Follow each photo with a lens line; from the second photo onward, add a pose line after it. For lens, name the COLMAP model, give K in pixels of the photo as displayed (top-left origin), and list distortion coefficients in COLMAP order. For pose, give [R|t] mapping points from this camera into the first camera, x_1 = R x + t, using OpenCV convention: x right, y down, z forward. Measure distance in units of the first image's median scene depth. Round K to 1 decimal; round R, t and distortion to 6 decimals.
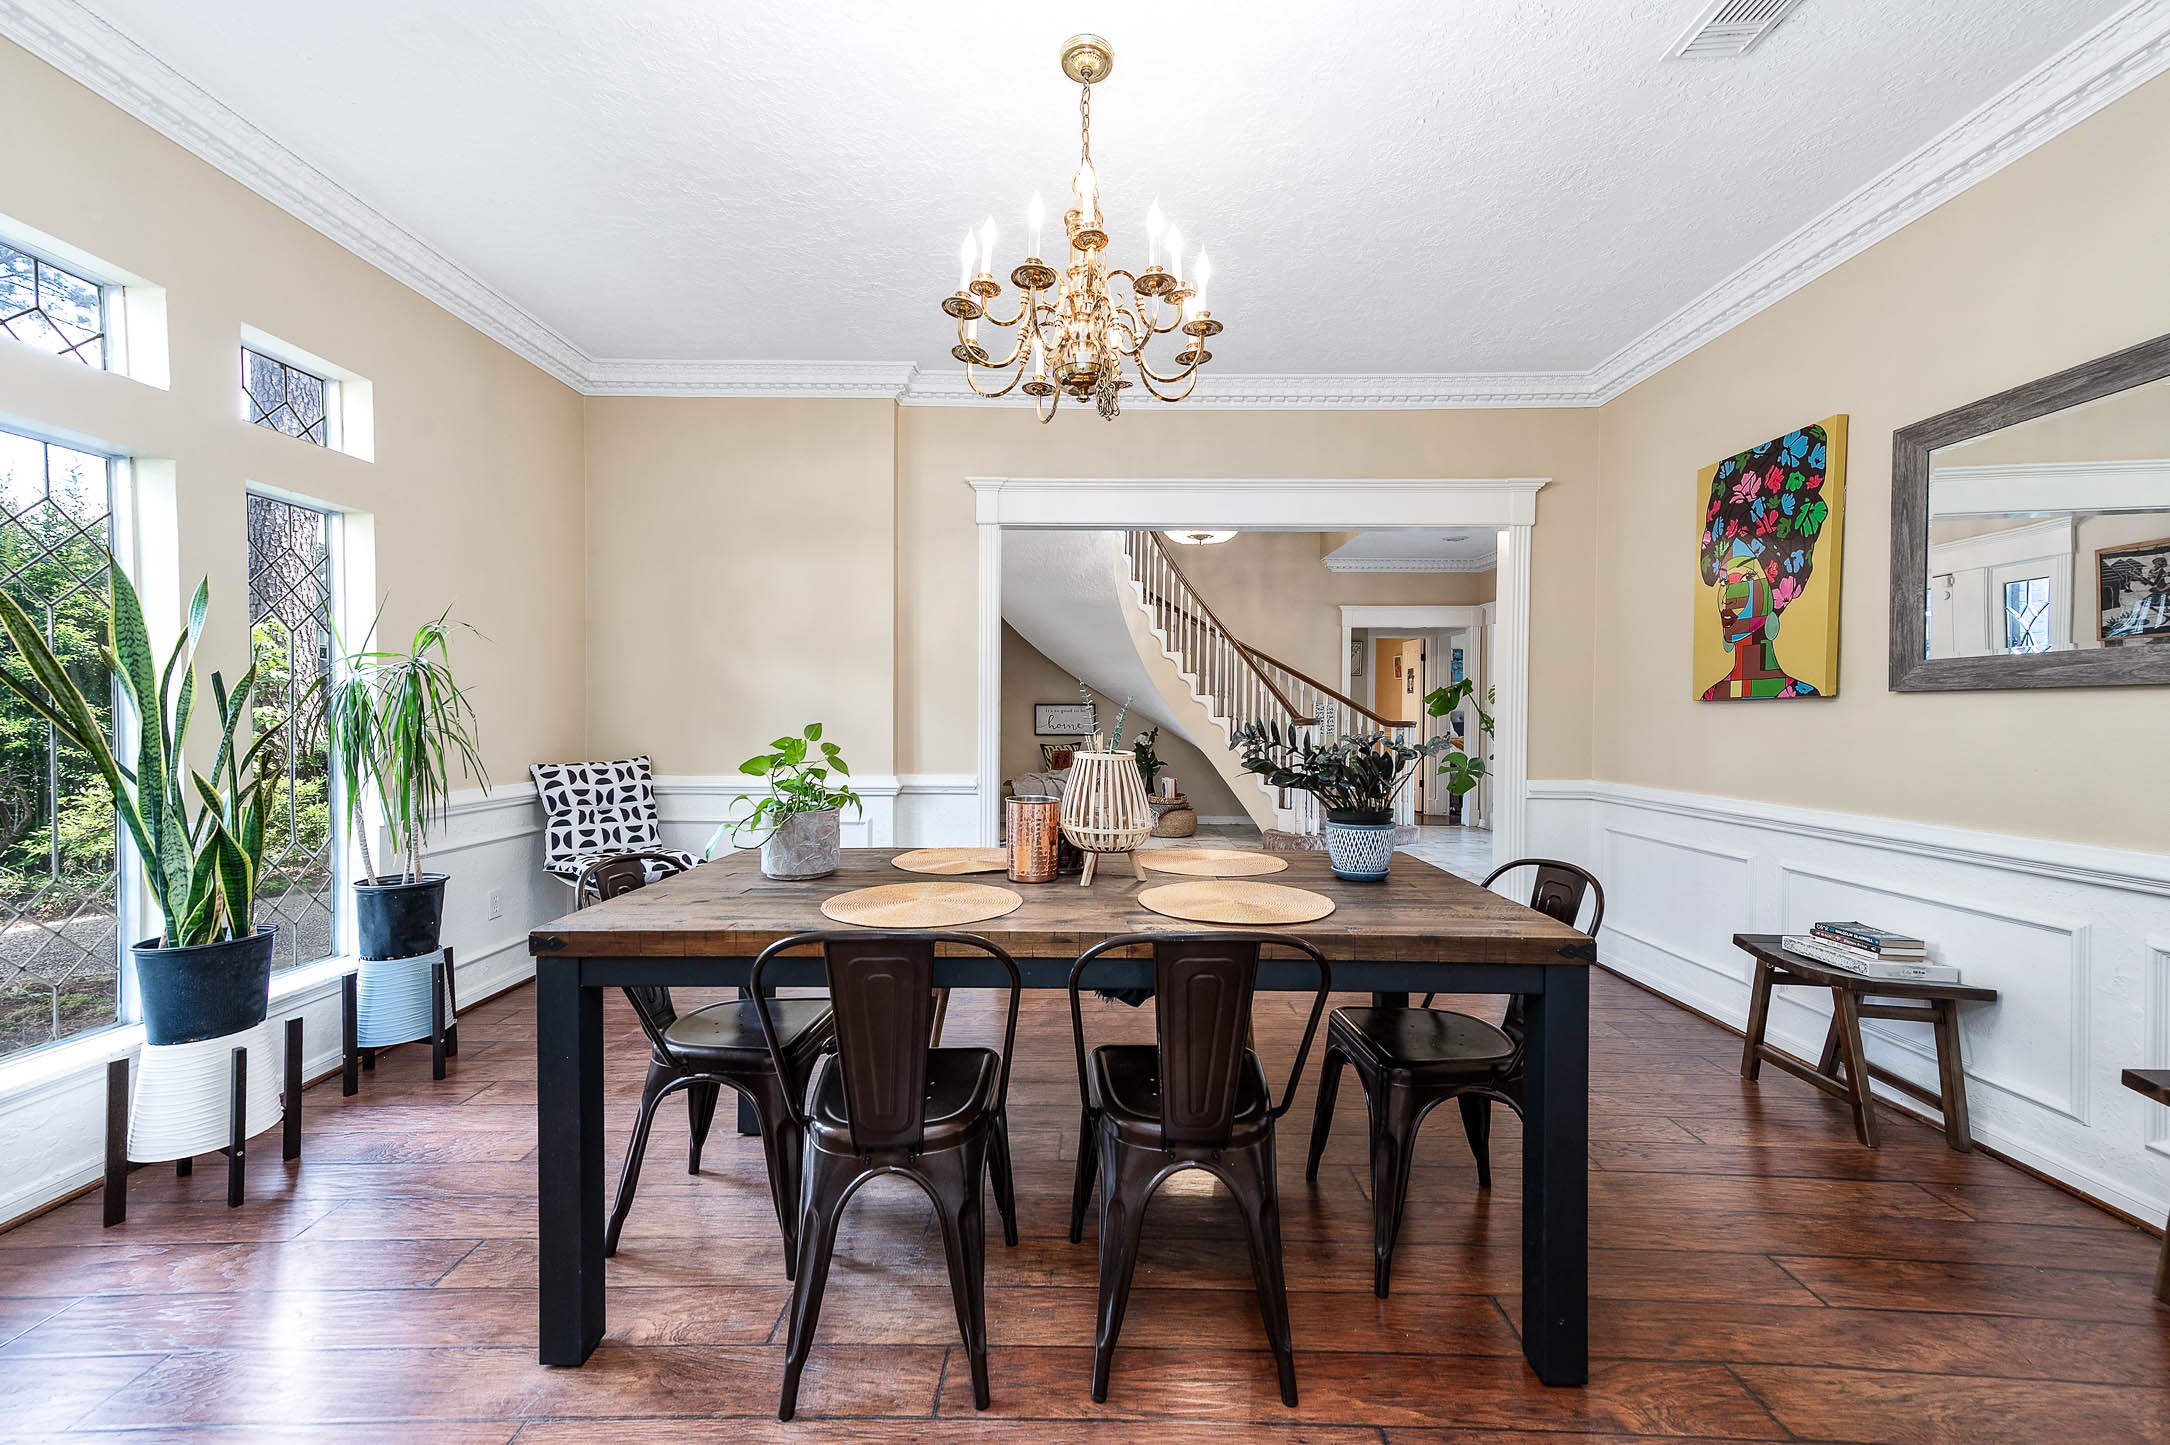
lens RADIAL K [[841.3, 0, 1078.6], [0, 841.3, 729.5], [0, 0, 1]] dist [0.020374, 0.000339]
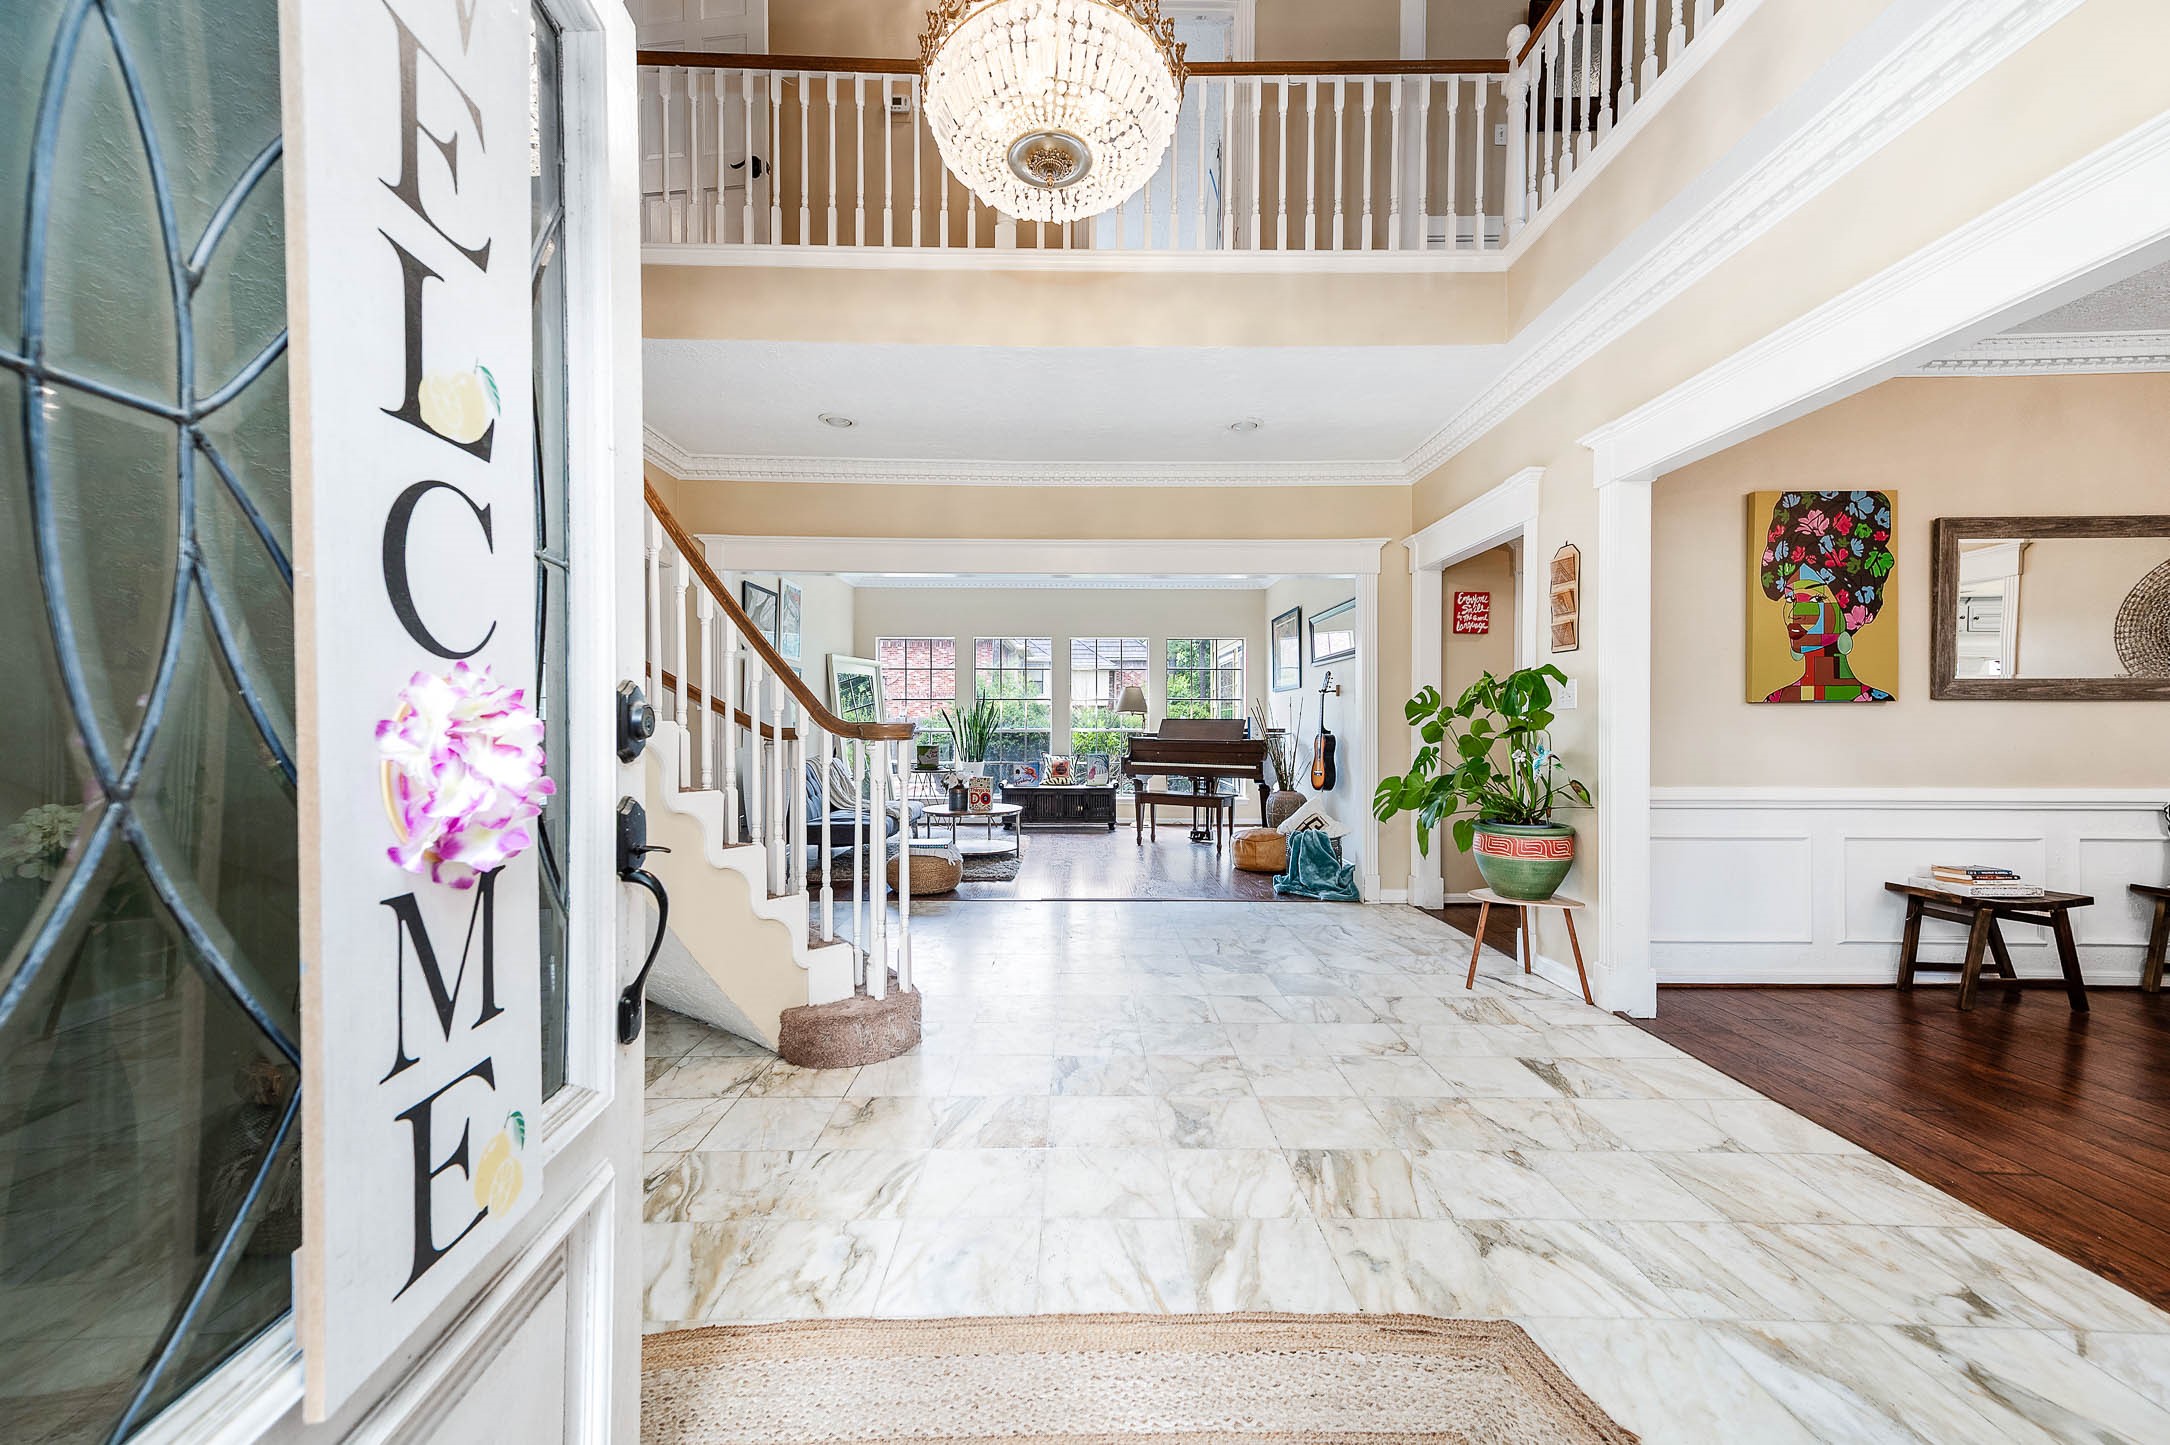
lens RADIAL K [[841.3, 0, 1078.6], [0, 841.3, 729.5], [0, 0, 1]] dist [0.020374, 0.000339]
pose [[-0.019205, -0.018494, 0.999645, -0.402061], [0.014838, 0.999714, 0.018780, -0.035807], [-0.999705, 0.015193, -0.018925, 2.121081]]
